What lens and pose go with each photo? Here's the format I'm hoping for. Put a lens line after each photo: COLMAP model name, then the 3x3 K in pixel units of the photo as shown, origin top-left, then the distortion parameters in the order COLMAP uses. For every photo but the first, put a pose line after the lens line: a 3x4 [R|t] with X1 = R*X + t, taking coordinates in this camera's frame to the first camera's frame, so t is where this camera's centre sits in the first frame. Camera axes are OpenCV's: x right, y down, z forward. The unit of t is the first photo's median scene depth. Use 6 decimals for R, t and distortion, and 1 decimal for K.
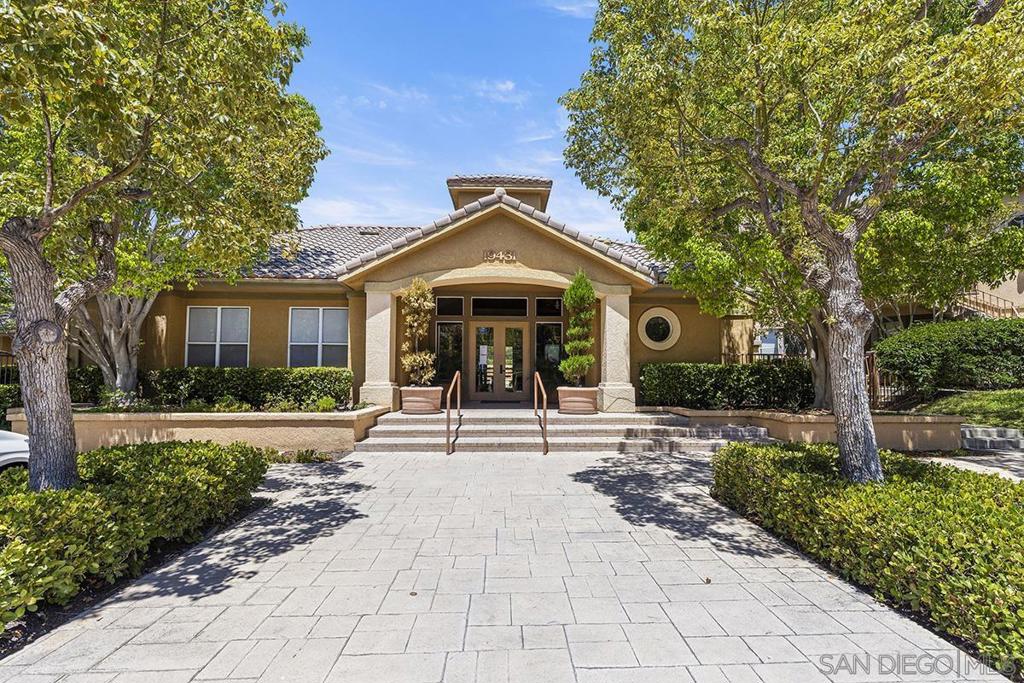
lens RADIAL K [[458.4, 0, 513.6], [0, 458.4, 343.5], [0, 0, 1]] dist [0.000584, -0.000206]
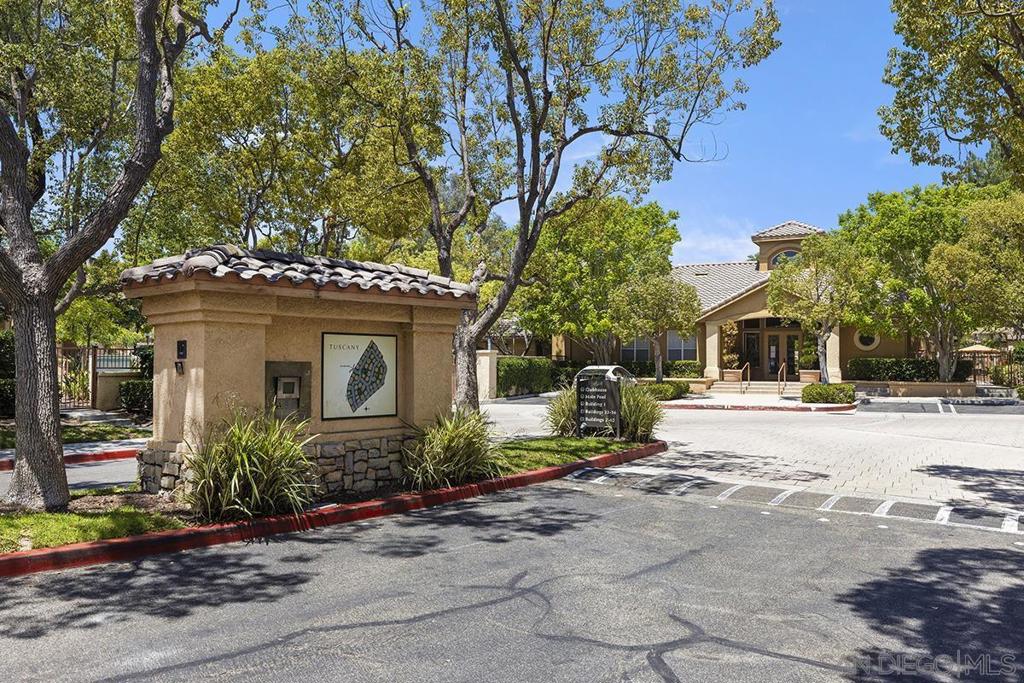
lens RADIAL K [[824.5, 0, 511.7], [0, 824.5, 343.8], [0, 0, 1]] dist [0.001743, 0.000010]
pose [[0.882798, -0.009504, -0.469656, 0.709009], [0.030520, 0.998843, 0.037156, -0.203920], [0.468760, -0.047135, 0.882067, -2.919147]]
